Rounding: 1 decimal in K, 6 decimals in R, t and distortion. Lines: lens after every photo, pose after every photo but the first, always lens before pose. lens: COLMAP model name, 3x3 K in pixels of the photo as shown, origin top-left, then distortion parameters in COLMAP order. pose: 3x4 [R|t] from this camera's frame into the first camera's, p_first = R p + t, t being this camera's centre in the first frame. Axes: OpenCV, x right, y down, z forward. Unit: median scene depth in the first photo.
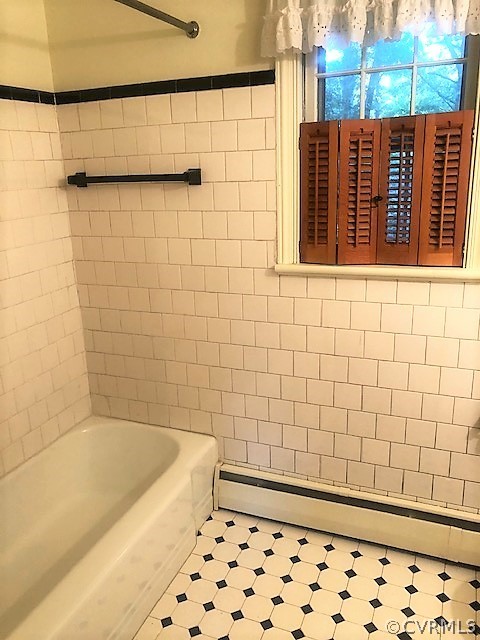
lens RADIAL K [[521.4, 0, 240.3], [0, 521.4, 322.7], [0, 0, 1]] dist [0.023397, -0.023273]
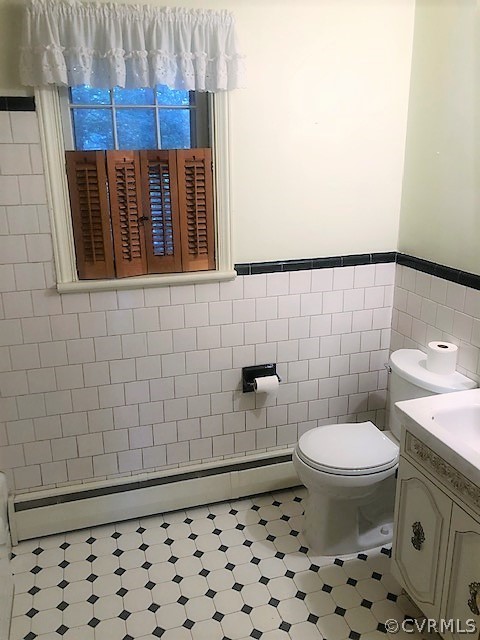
lens RADIAL K [[521.4, 0, 234.9], [0, 521.4, 320.0], [0, 0, 1]] dist [0.023397, -0.023273]
pose [[0.780419, -0.162703, 0.603716, -0.311128], [0.160816, 0.985299, 0.057655, -0.048416], [-0.604222, 0.052093, 0.795112, -0.032181]]
